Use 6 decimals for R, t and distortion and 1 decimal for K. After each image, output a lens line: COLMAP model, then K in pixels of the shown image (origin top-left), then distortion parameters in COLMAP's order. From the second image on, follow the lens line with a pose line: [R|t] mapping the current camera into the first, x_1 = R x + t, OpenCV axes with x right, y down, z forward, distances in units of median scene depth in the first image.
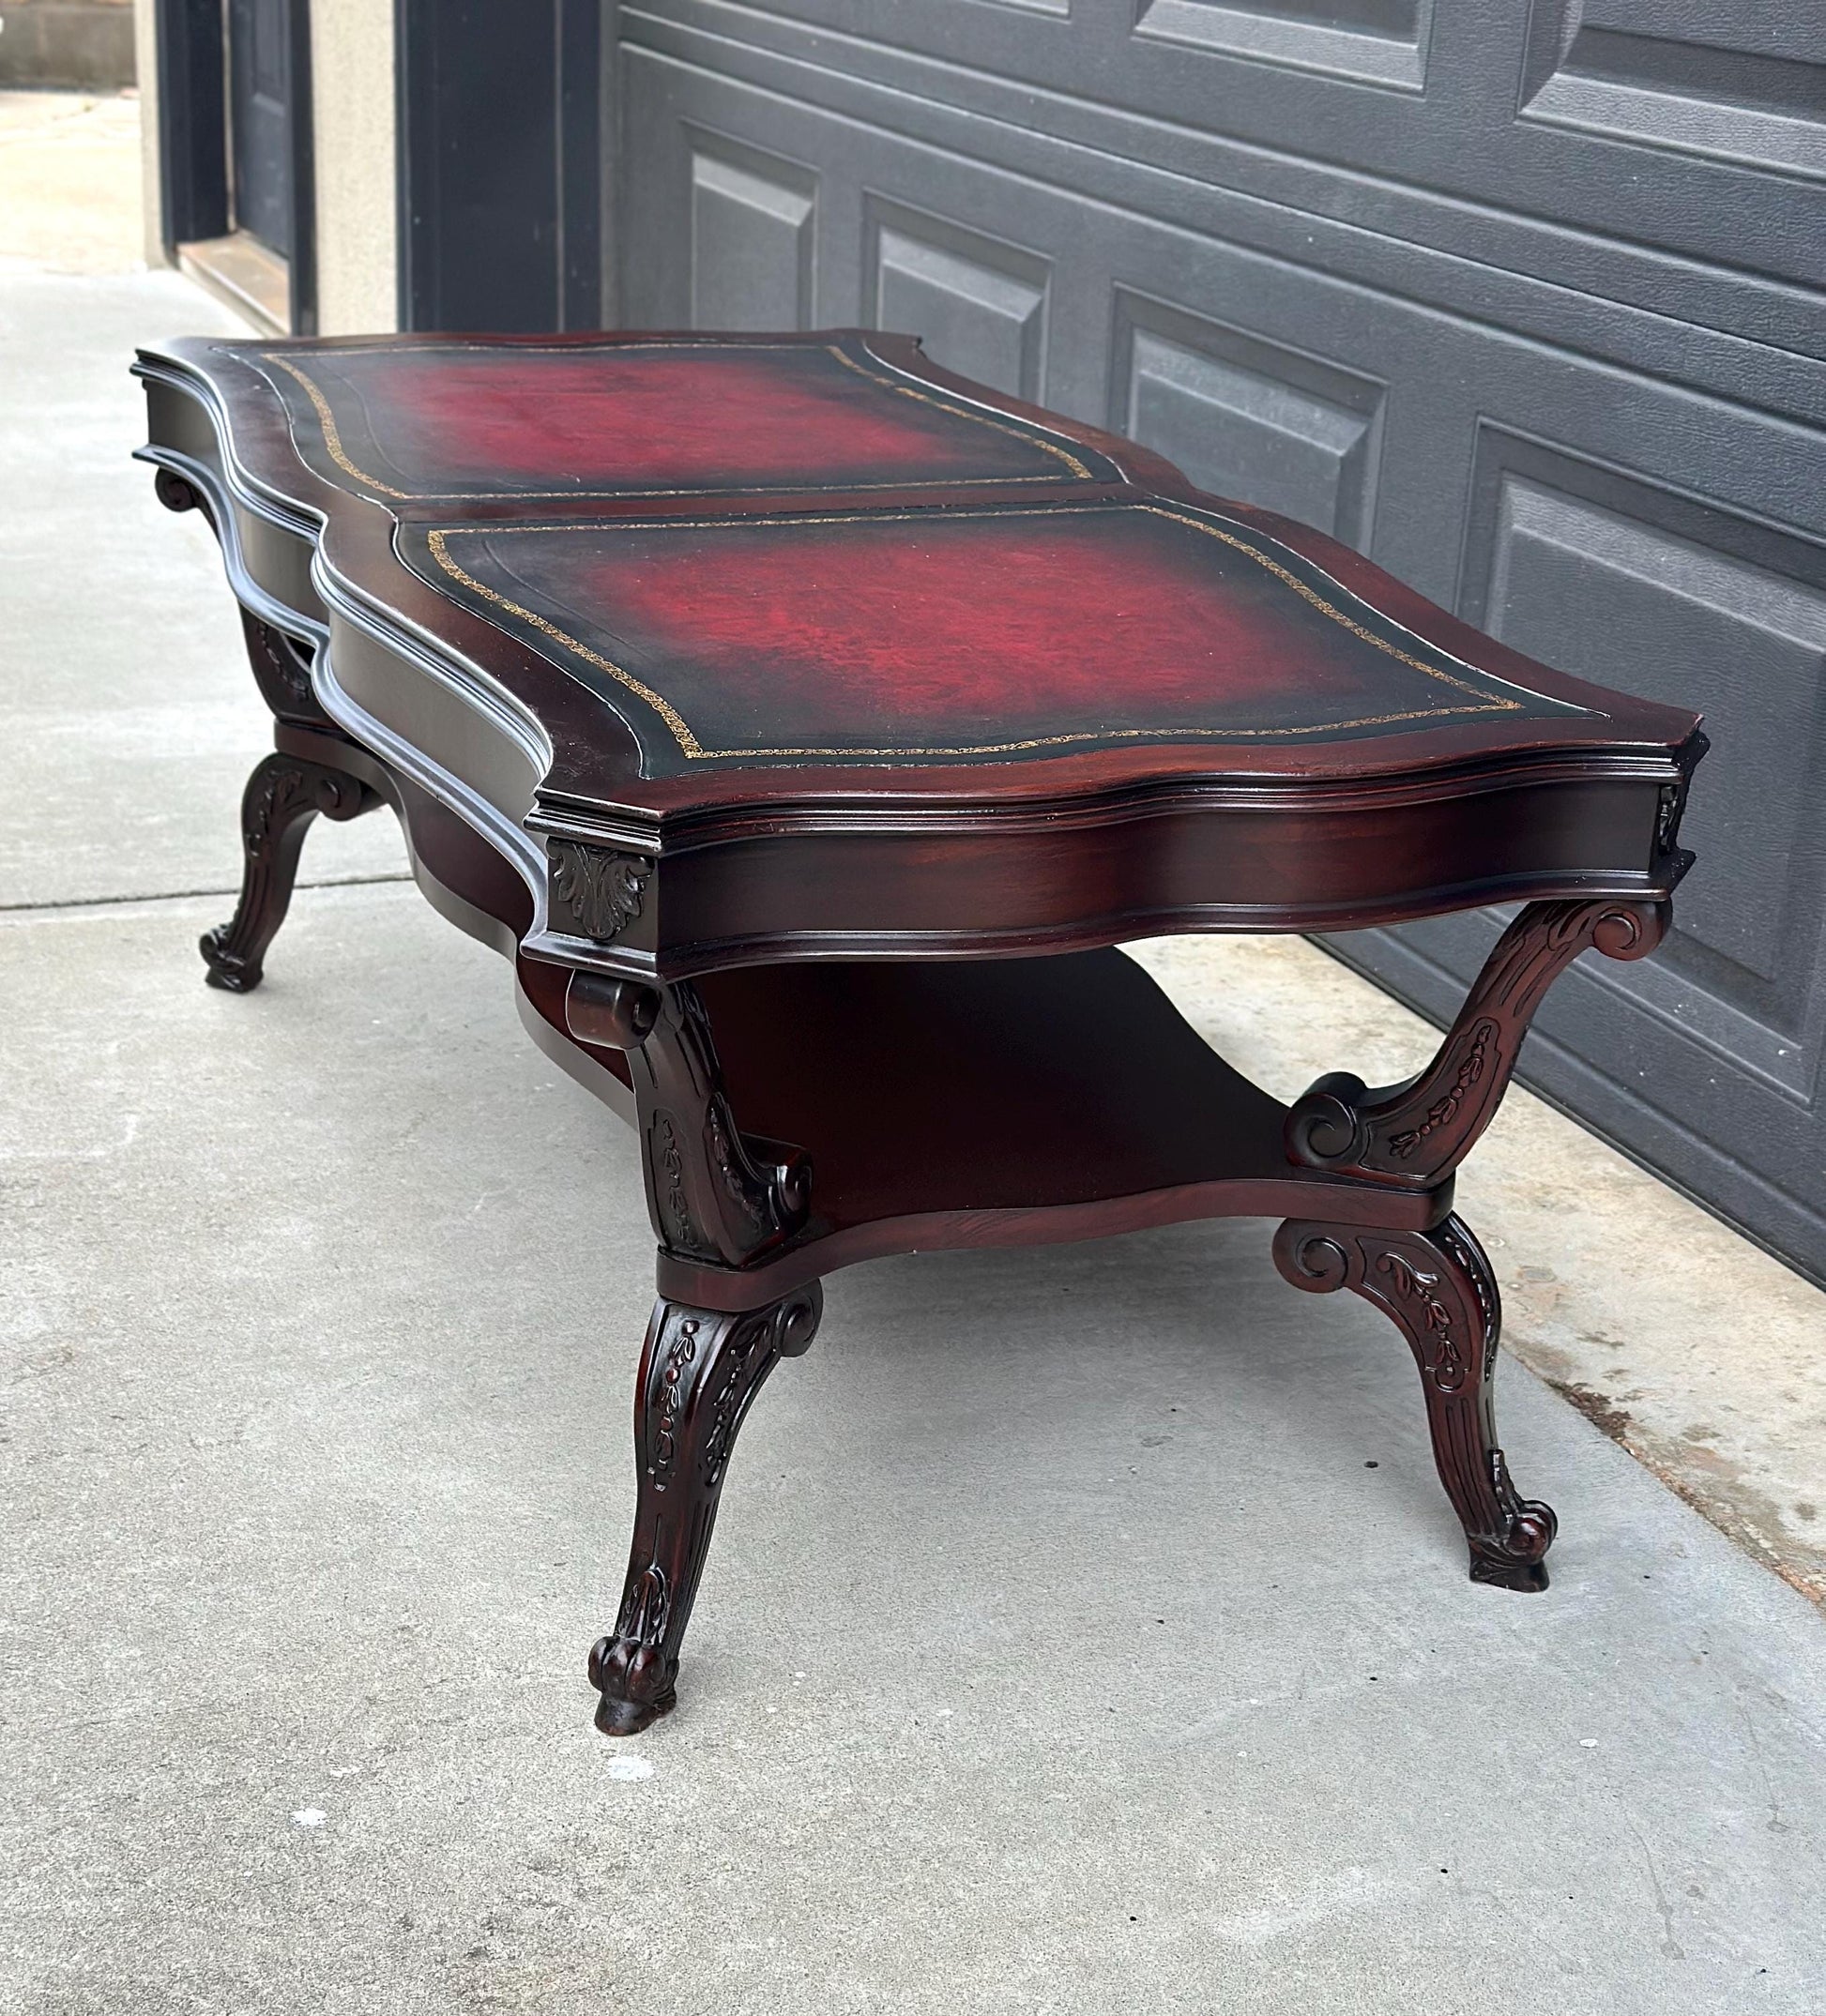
lens RADIAL K [[3480.5, 0, 910.2], [0, 3480.5, 1207.0], [0, 0, 1]] dist [0.138881, 0.000000]
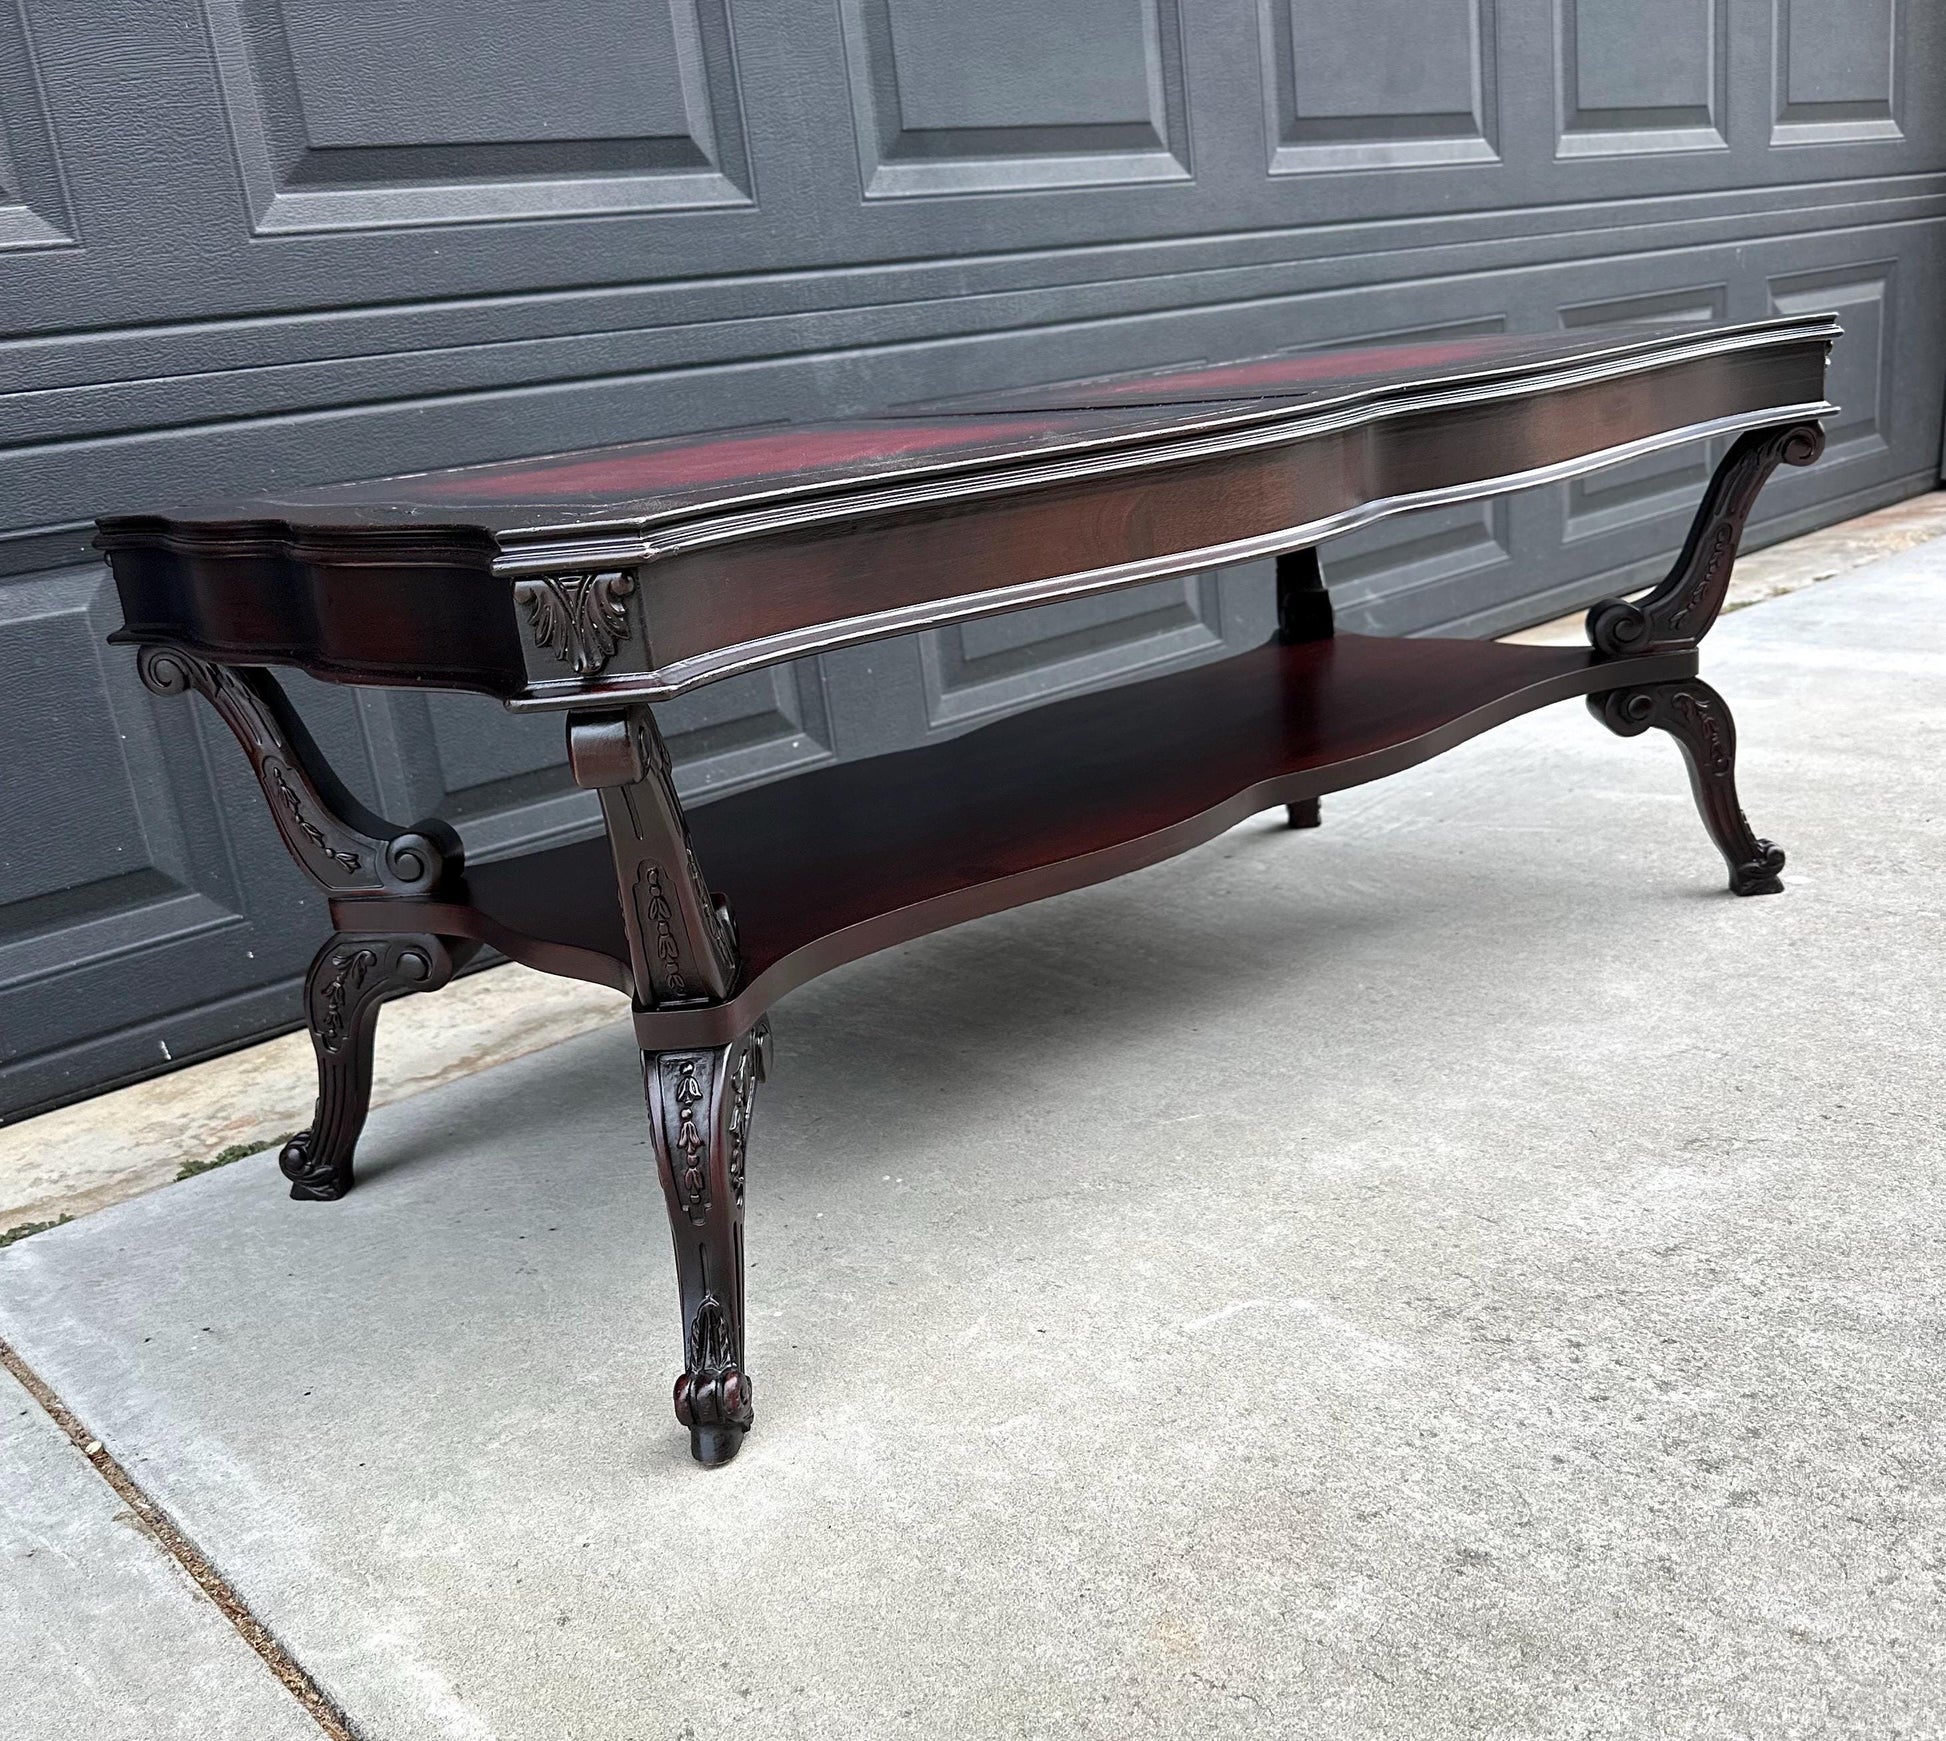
lens RADIAL K [[1912.8, 0, 977.6], [0, 1912.8, 978.3], [0, 0, 1]] dist [0.017977, 0.000000]
pose [[-0.377537, -0.306891, 0.873661, -0.576402], [0.437999, 0.772083, 0.460483, -0.320098], [-0.815857, 0.556512, -0.157072, 1.089060]]
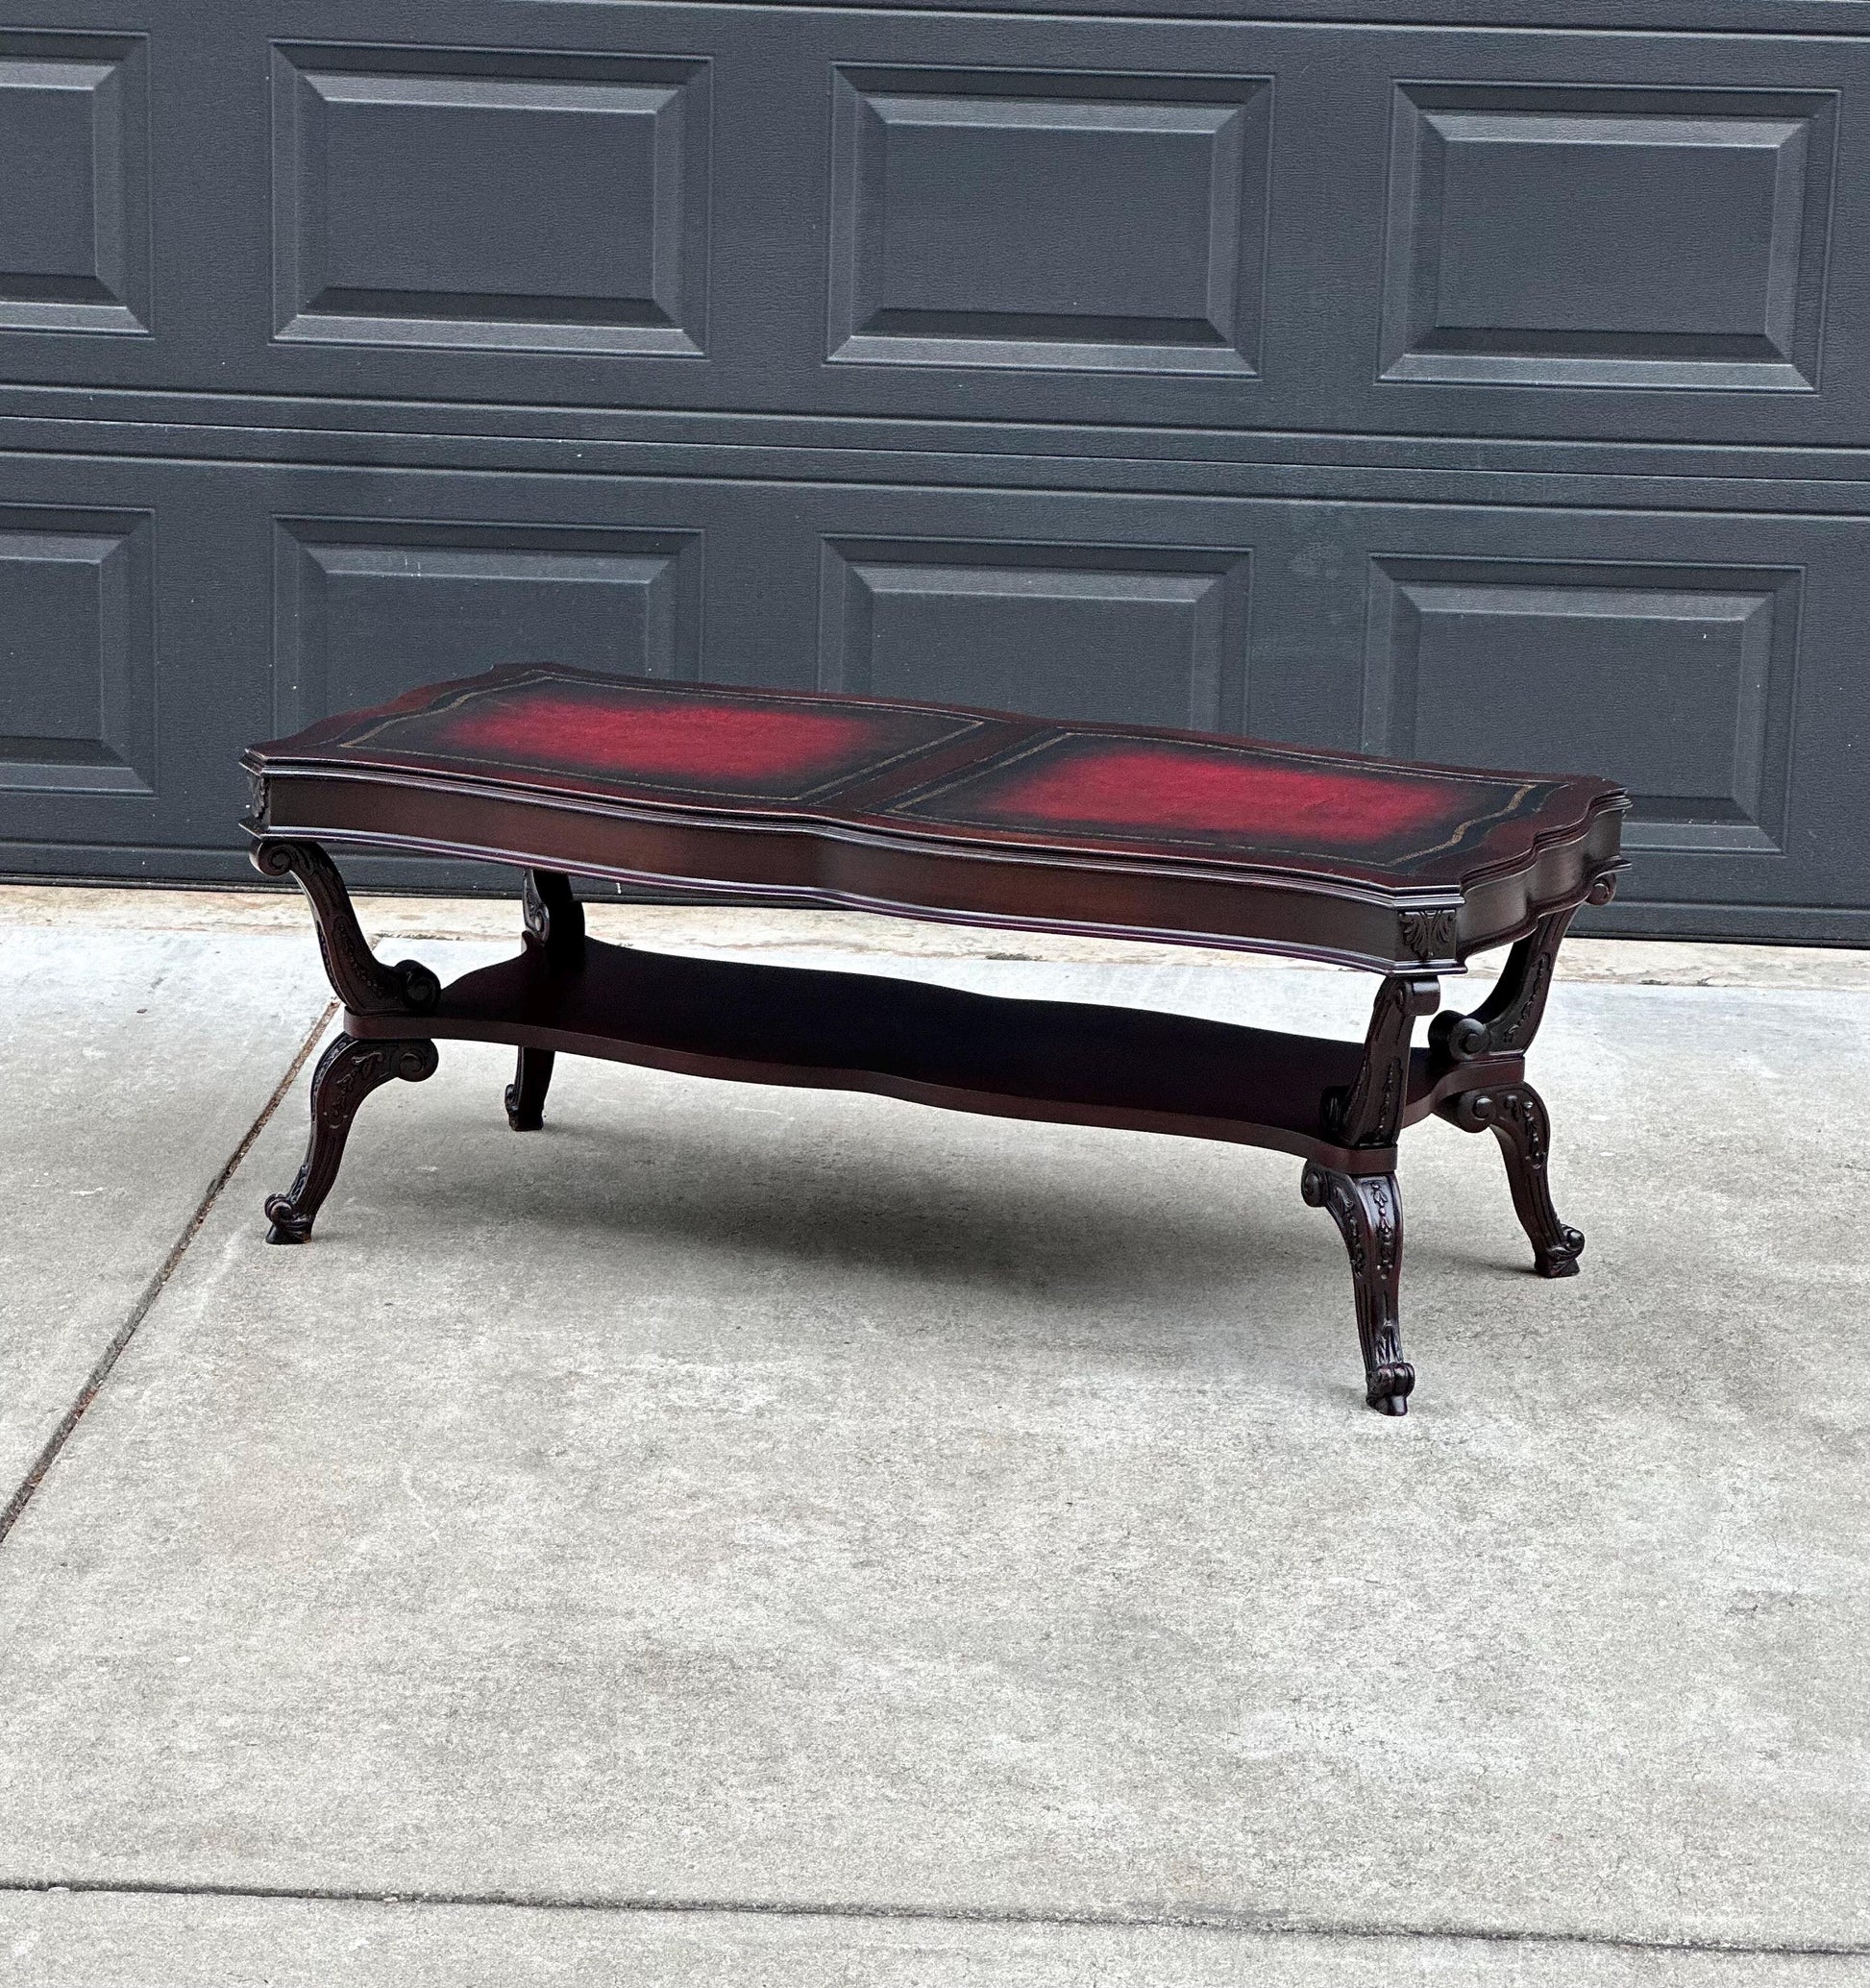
lens RADIAL K [[5578.7, 0, 997.7], [0, 5578.7, 1101.8], [0, 0, 1]] dist [0.188860, 0.000000]
pose [[0.368825, -0.253459, 0.894274, -2.384264], [0.344328, 0.930911, 0.121831, -0.289141], [-0.863369, 0.262989, 0.430617, -0.136212]]
